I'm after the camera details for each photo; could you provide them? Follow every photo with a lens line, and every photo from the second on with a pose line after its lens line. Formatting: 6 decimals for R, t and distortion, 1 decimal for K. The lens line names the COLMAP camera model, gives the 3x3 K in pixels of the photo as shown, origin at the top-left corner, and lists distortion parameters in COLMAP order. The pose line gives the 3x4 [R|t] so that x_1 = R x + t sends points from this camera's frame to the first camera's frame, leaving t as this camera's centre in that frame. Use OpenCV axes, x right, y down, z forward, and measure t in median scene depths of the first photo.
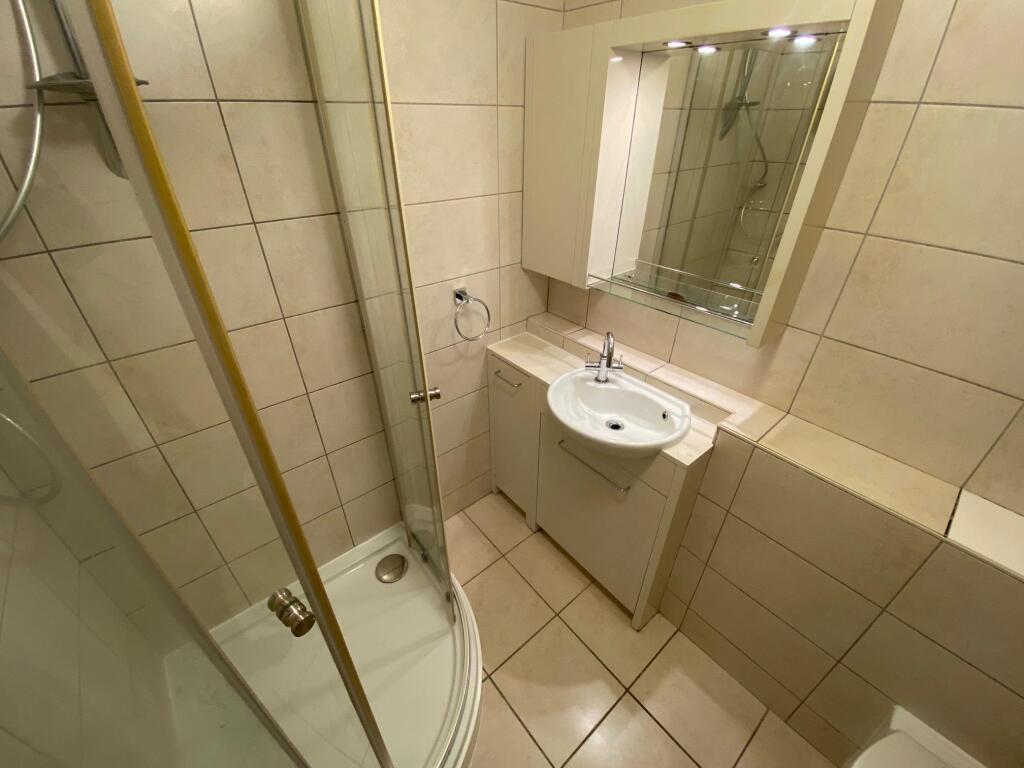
lens RADIAL K [[421.4, 0, 507.4], [0, 421.4, 383.9], [0, 0, 1]] dist [-0.001392, -0.001619]
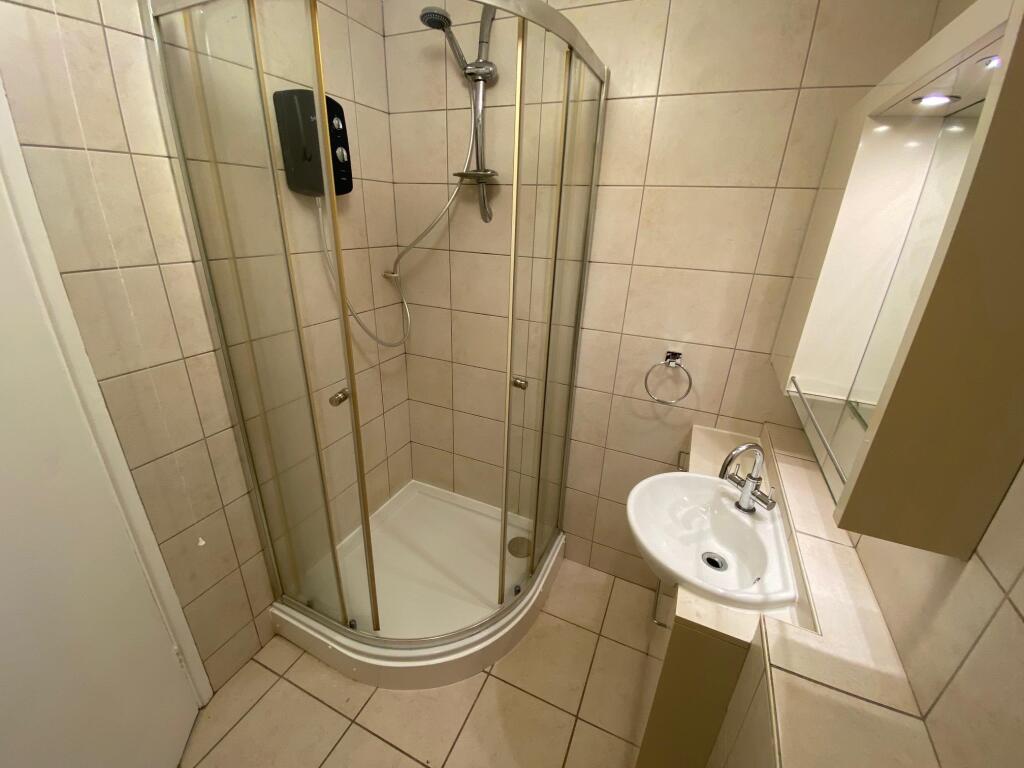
lens RADIAL K [[421.4, 0, 509.8], [0, 421.4, 380.2], [0, 0, 1]] dist [-0.001392, -0.001619]
pose [[0.443335, 0.356089, -0.822590, 0.591497], [-0.509624, 0.855082, 0.095493, -0.064785], [0.737386, 0.376876, 0.560559, 0.168370]]
